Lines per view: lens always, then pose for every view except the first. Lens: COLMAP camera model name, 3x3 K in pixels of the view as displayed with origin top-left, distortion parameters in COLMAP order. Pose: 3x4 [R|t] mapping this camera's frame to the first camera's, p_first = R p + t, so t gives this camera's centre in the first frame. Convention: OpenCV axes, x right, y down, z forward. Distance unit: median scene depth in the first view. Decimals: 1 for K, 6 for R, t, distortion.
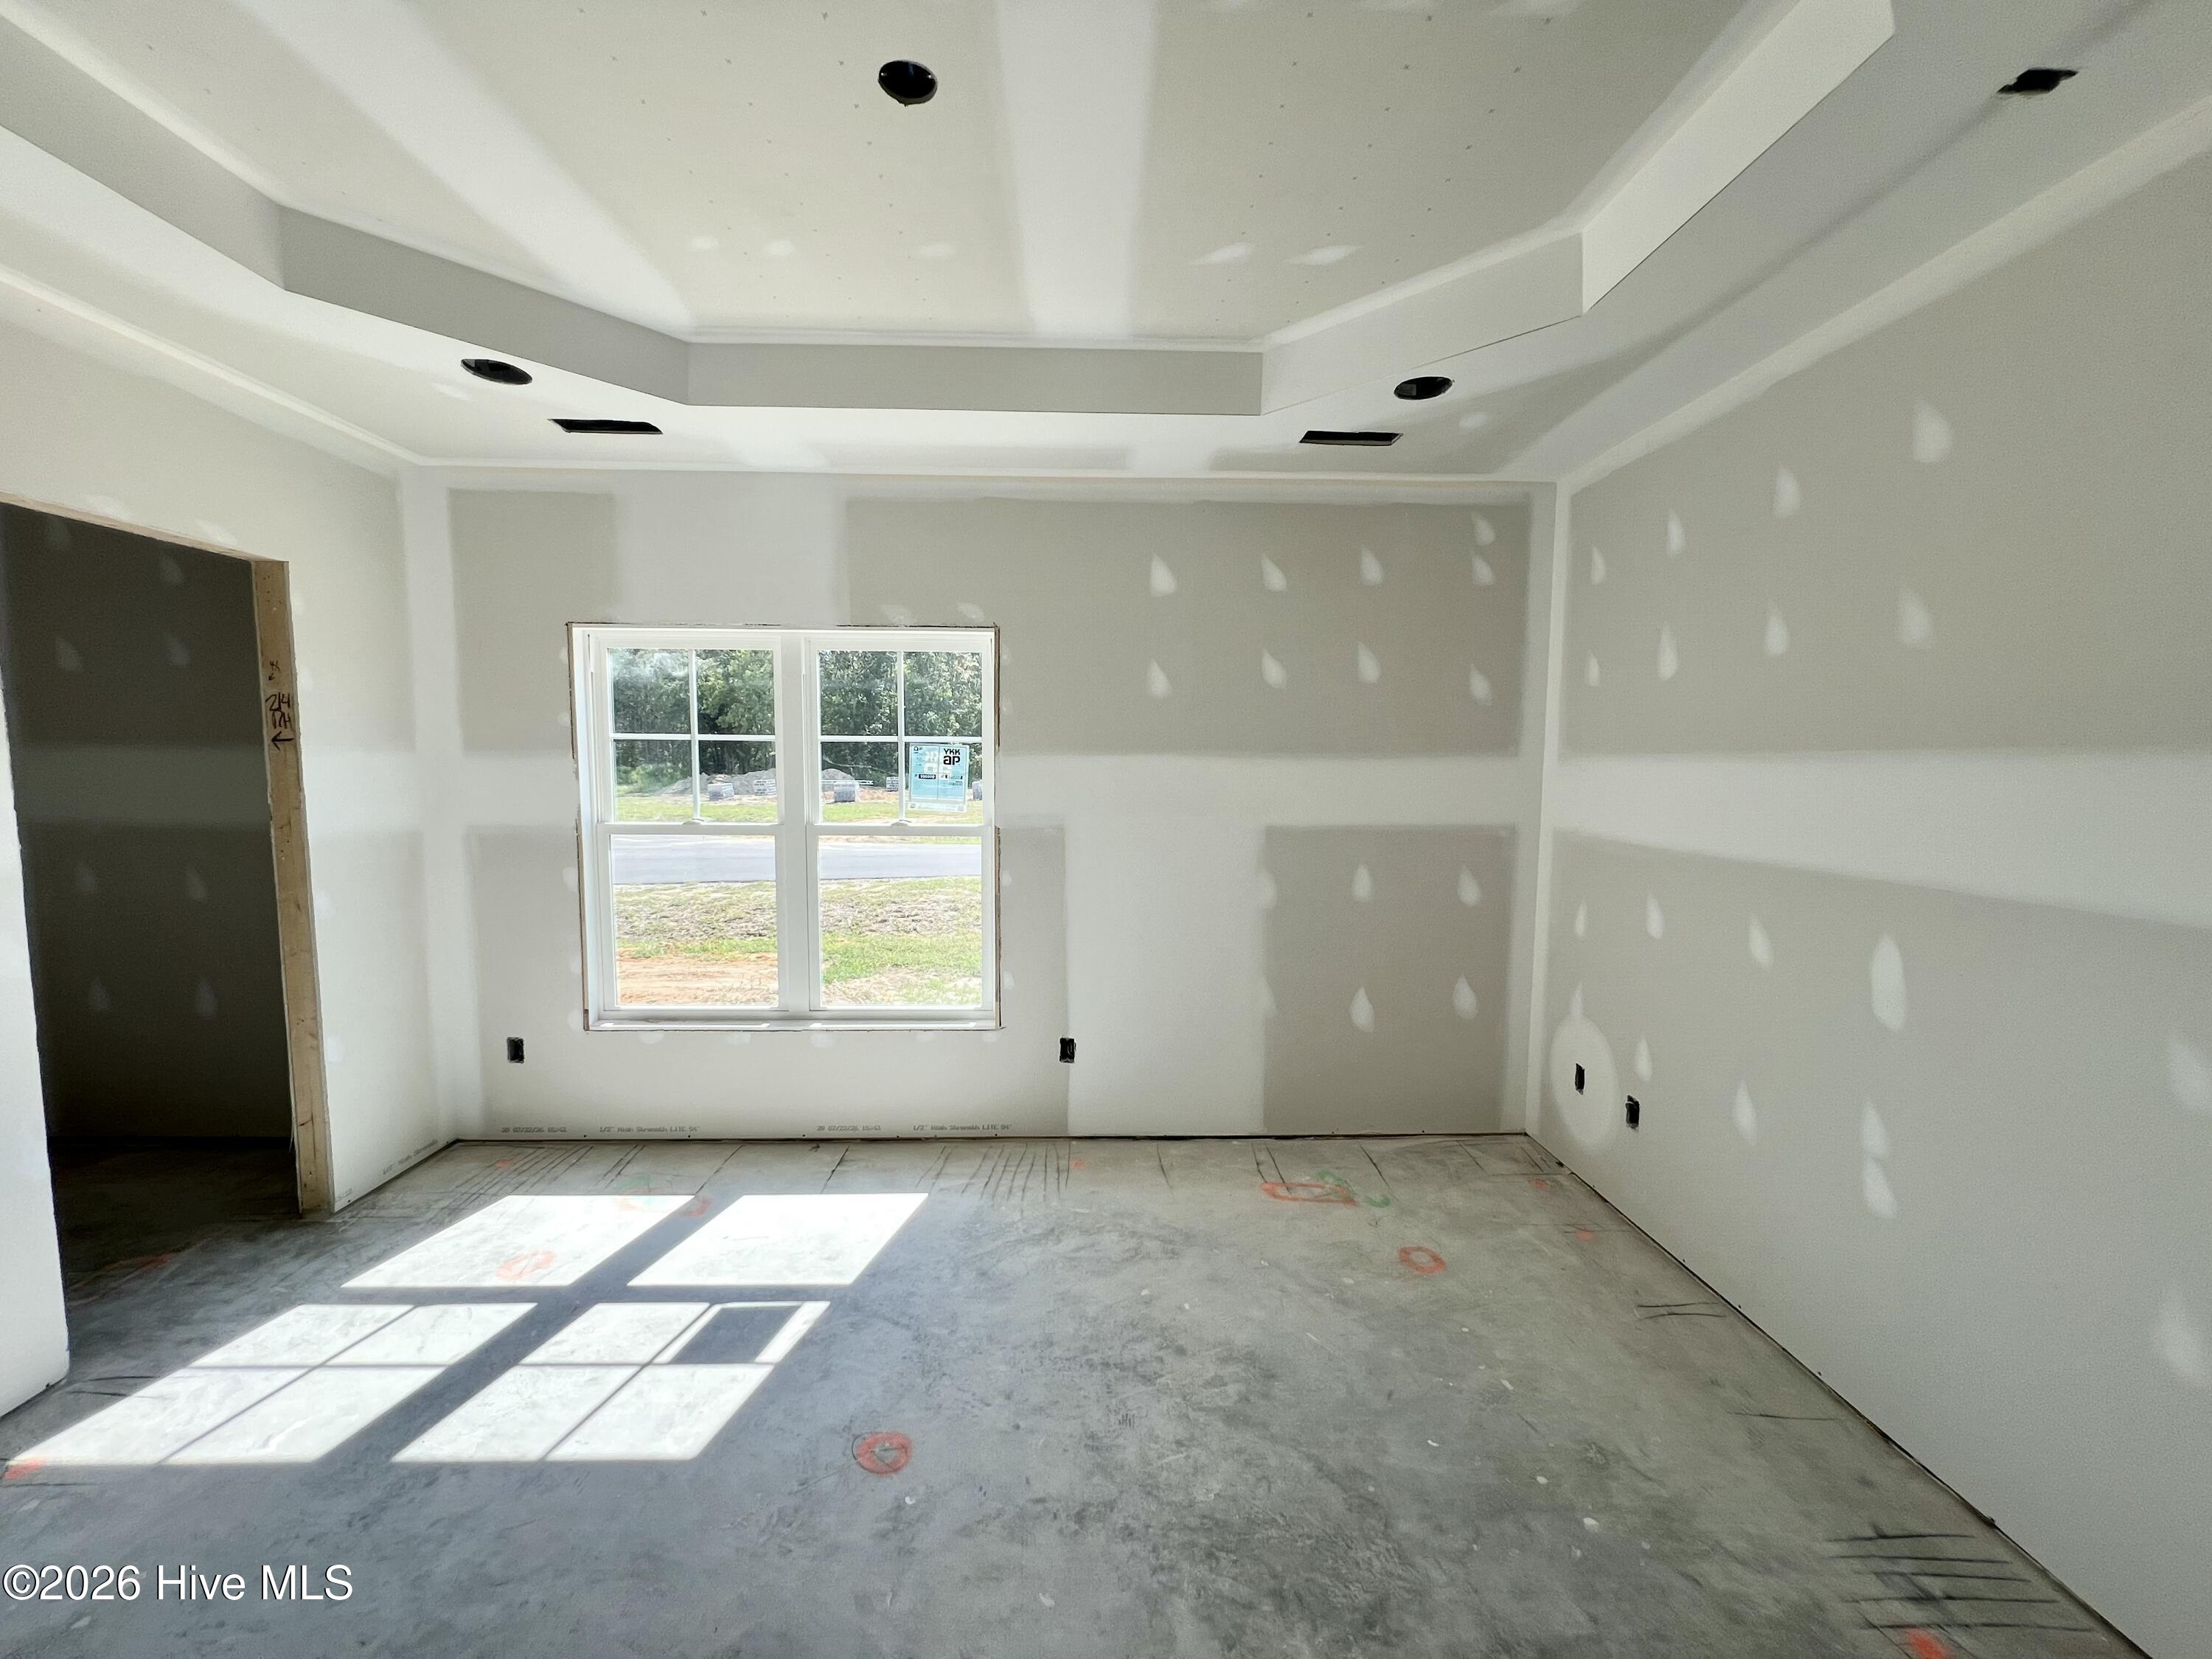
lens RADIAL K [[882.8, 0, 1104.8], [0, 882.8, 832.8], [0, 0, 1]] dist [-0.001100, -0.000021]
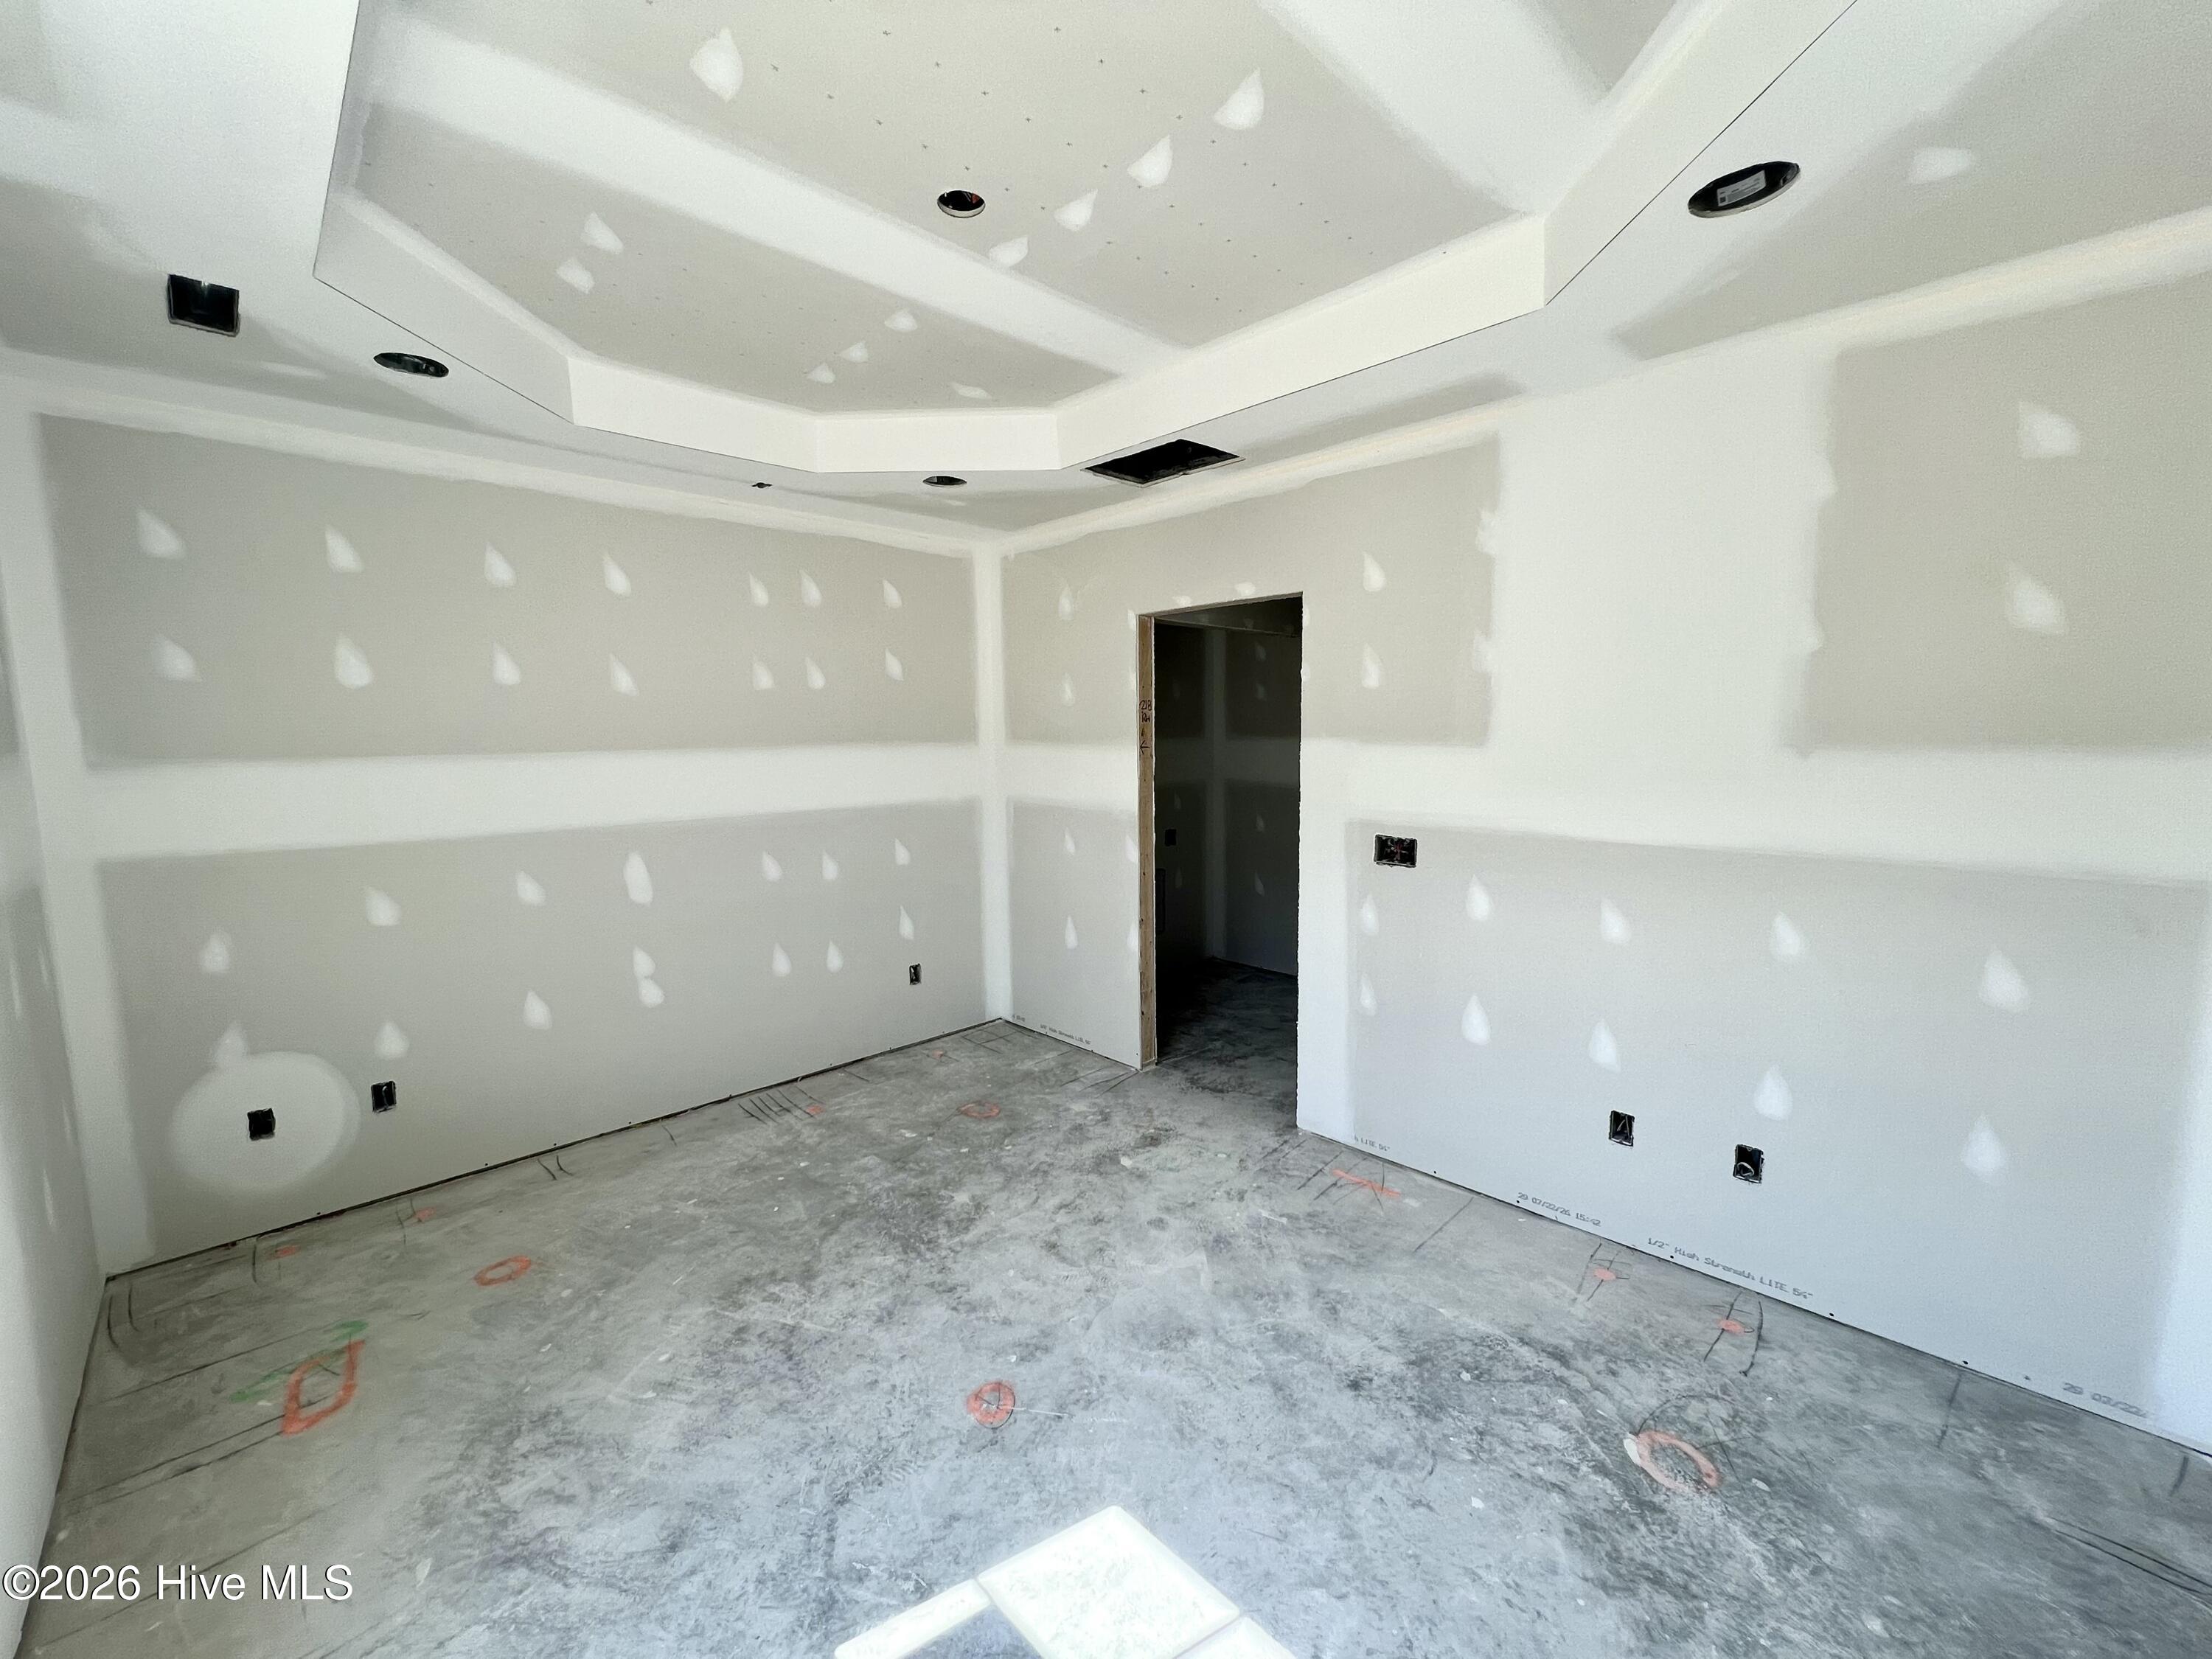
lens RADIAL K [[896.1, 0, 1106.4], [0, 896.1, 833.6], [0, 0, 1]] dist [-0.000840, 0.000078]
pose [[-0.682145, -0.078045, 0.727040, -0.948783], [0.069349, 0.982901, 0.170577, -0.146106], [-0.727921, 0.166778, -0.665068, 1.309429]]
